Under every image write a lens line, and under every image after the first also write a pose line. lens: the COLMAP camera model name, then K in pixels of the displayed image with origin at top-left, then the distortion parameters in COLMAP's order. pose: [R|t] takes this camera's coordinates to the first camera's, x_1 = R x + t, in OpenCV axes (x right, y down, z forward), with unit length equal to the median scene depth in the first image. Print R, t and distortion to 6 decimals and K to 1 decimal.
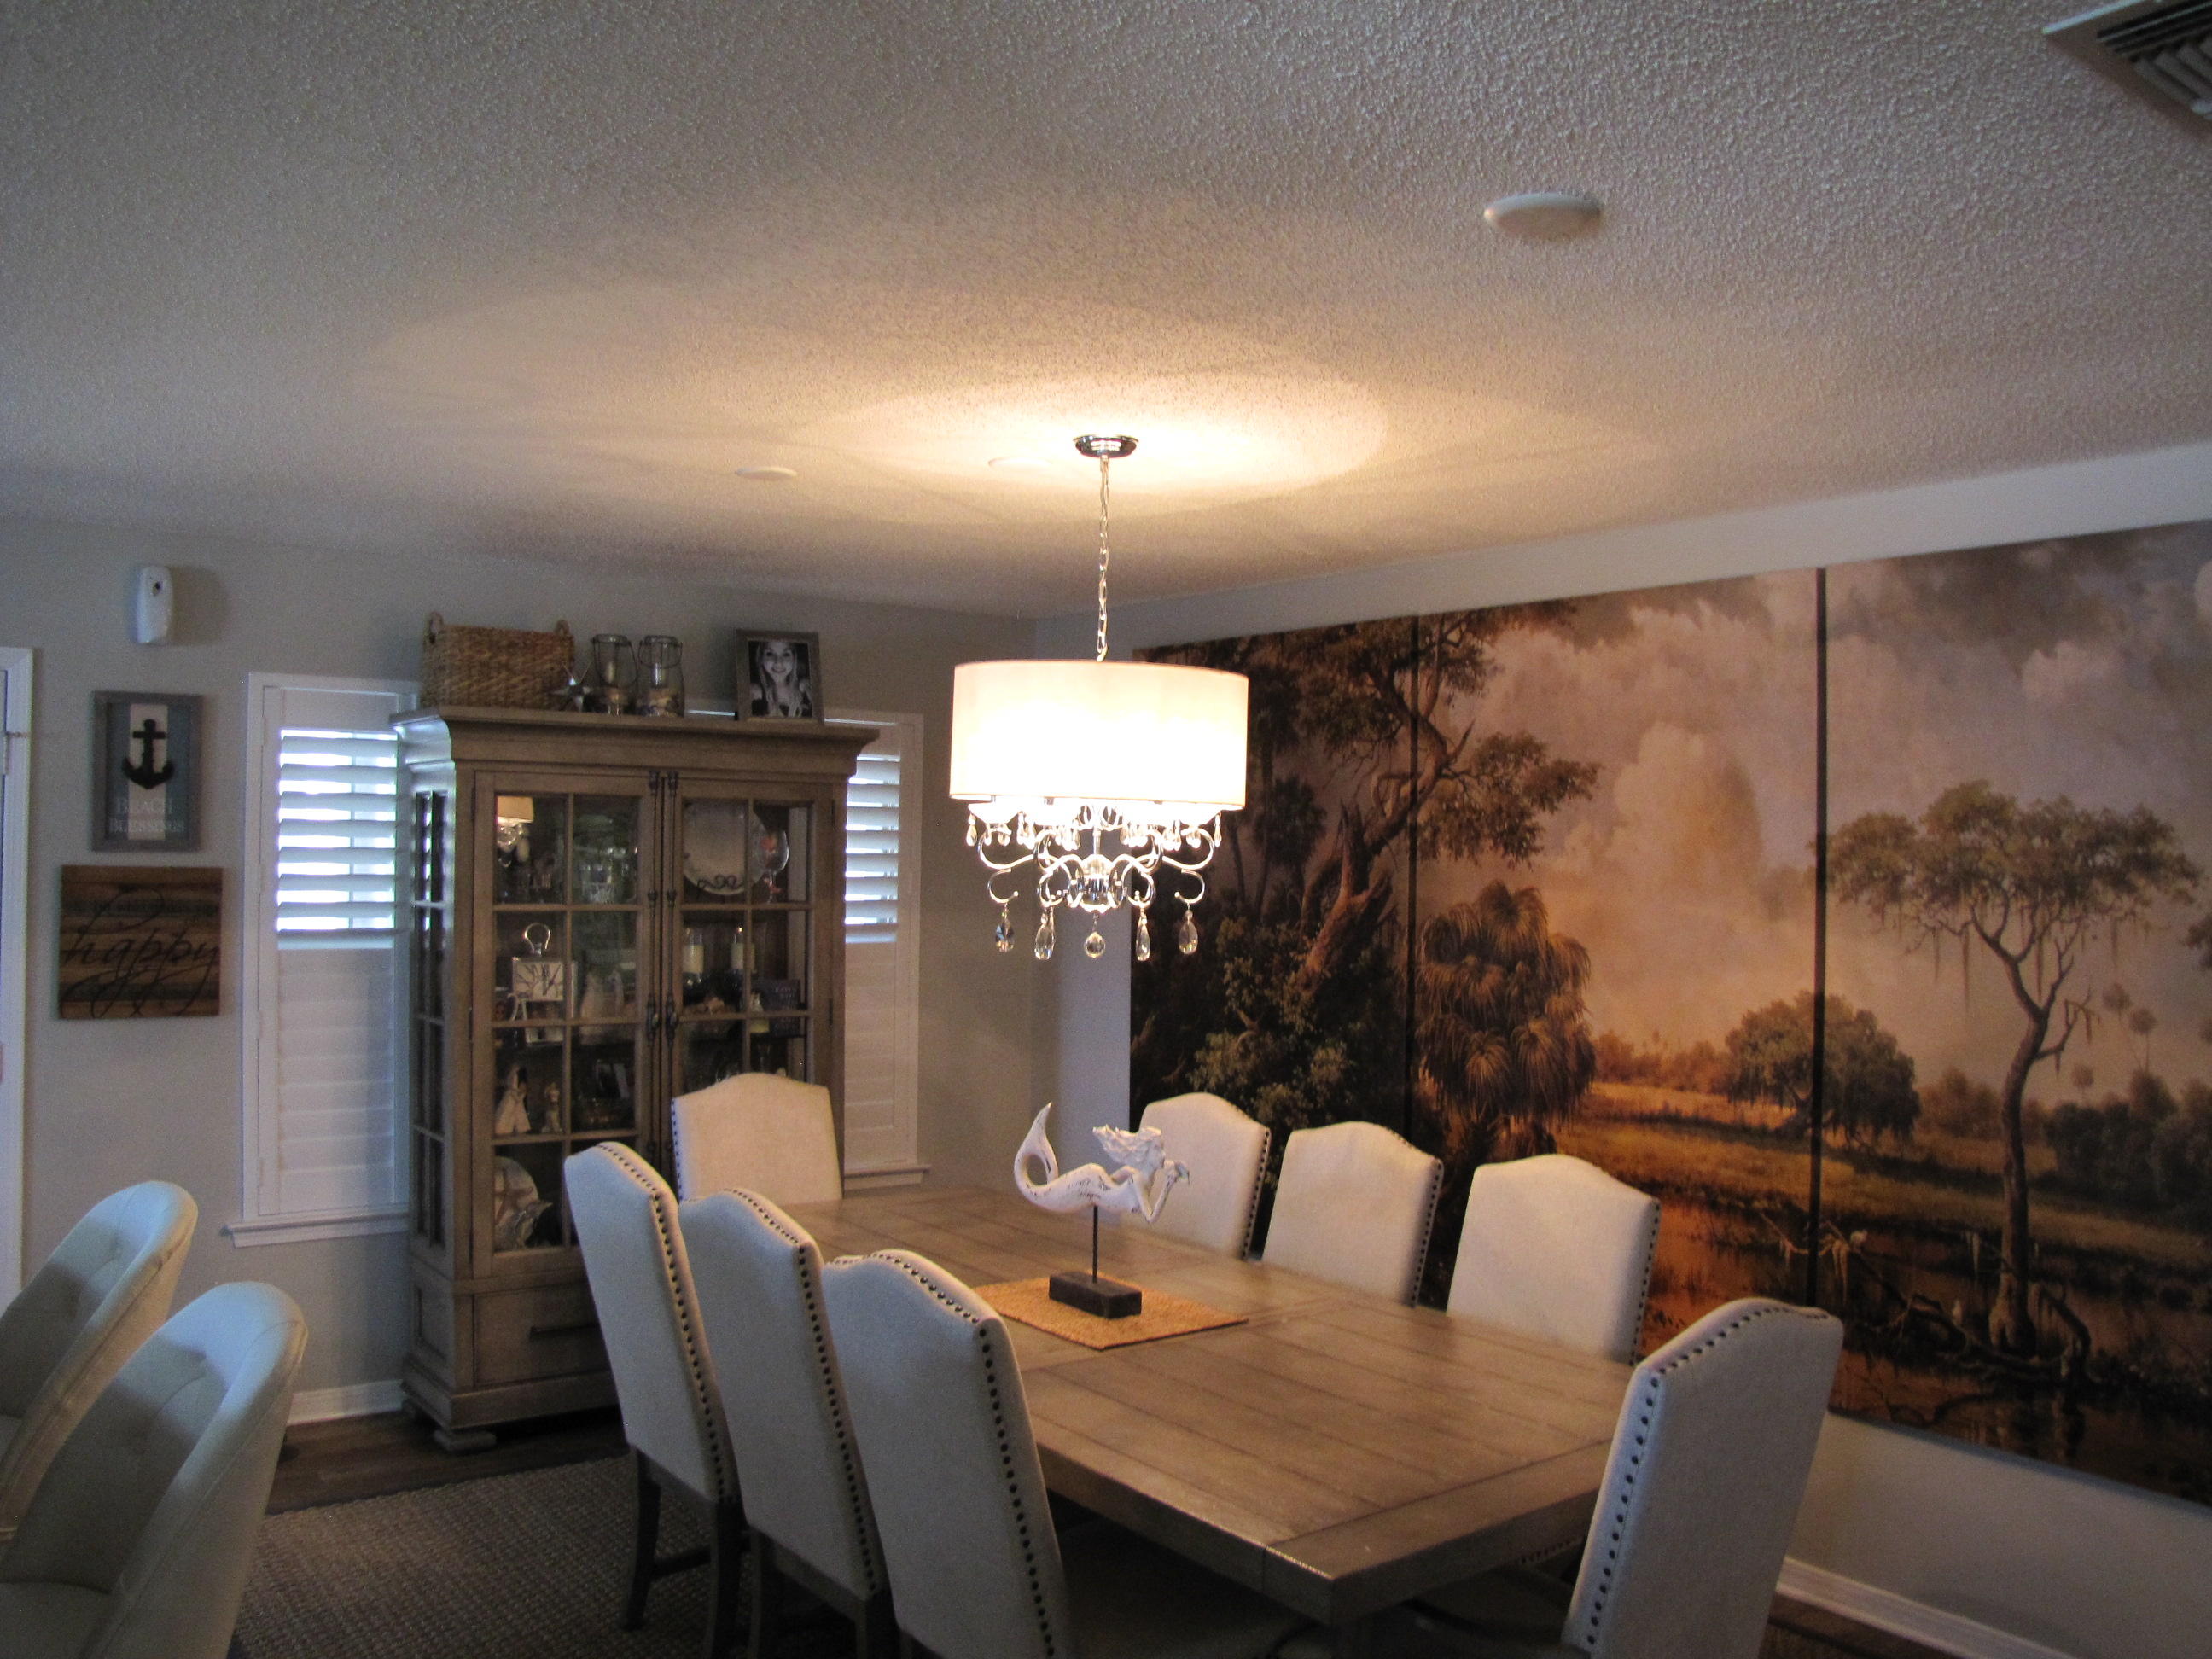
lens RADIAL K [[1834.1, 0, 1119.9], [0, 1834.1, 819.2], [0, 0, 1]] dist [-0.186625, 0.170224]
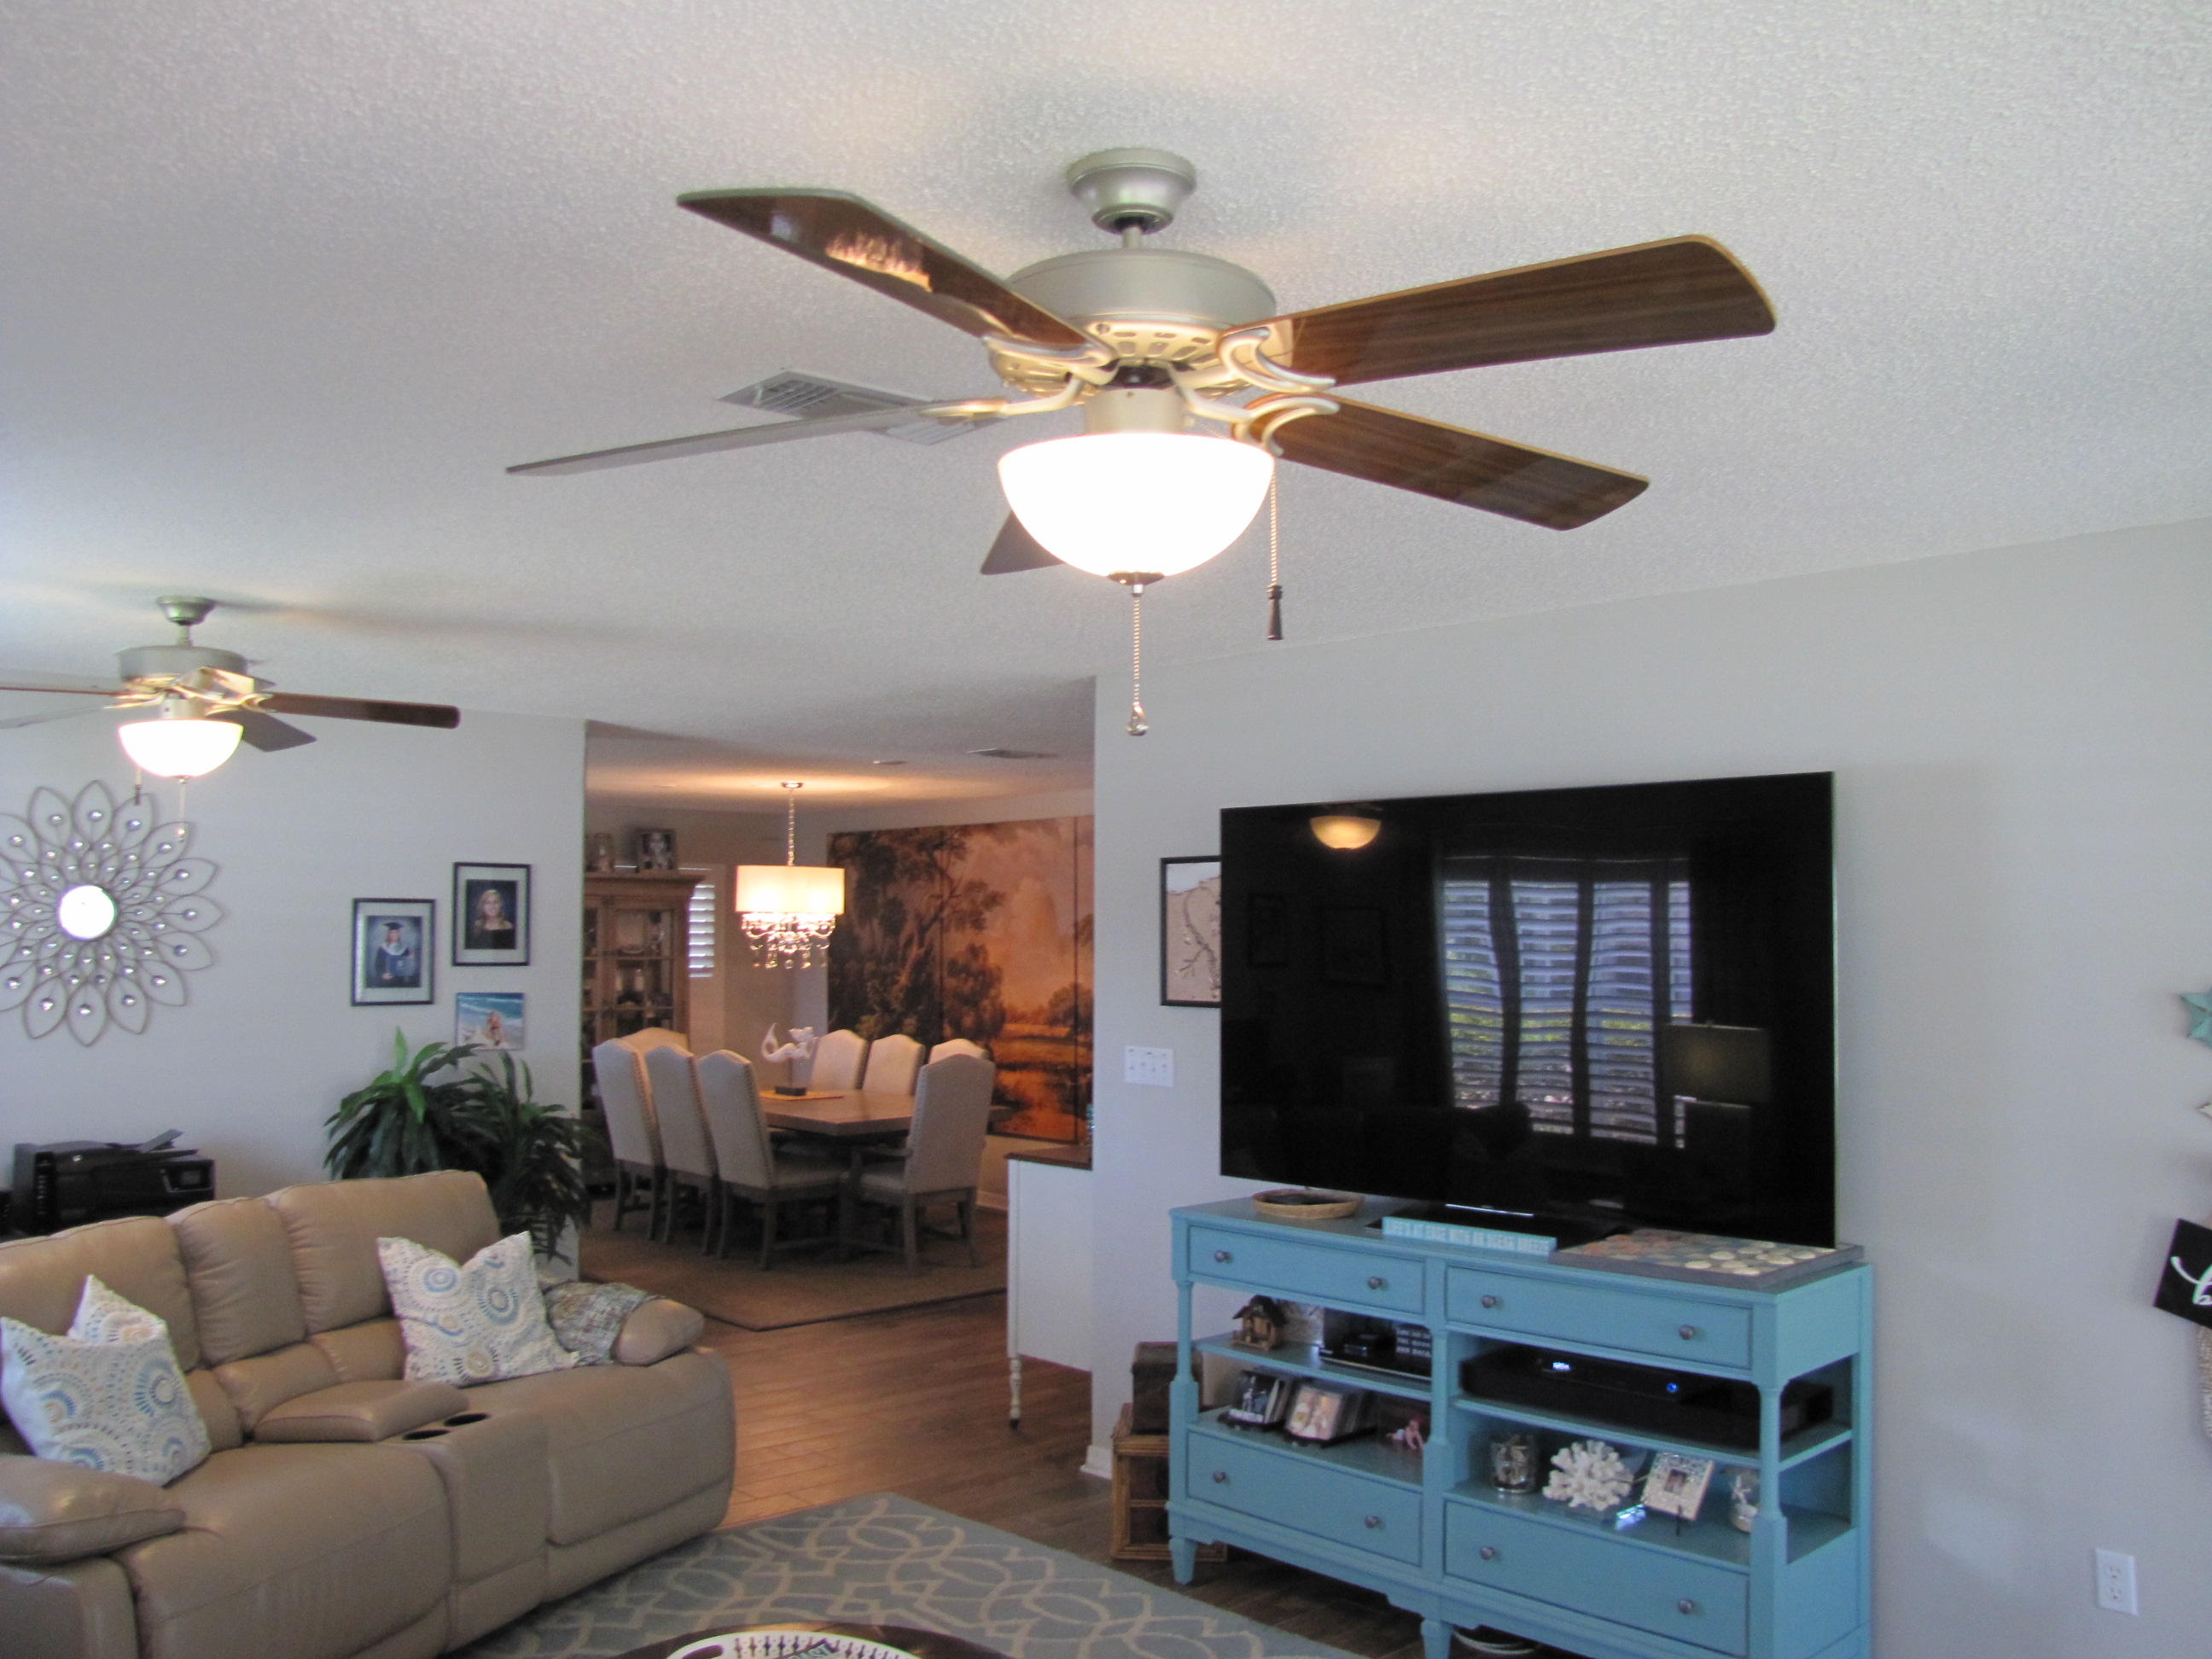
lens RADIAL K [[1834.1, 0, 1119.9], [0, 1834.1, 819.2], [0, 0, 1]] dist [-0.186625, 0.170224]
pose [[0.994089, -0.008331, 0.108251, 0.141271], [0.013084, 0.998978, -0.043270, -0.018974], [-0.107780, 0.044431, 0.993181, -1.359264]]
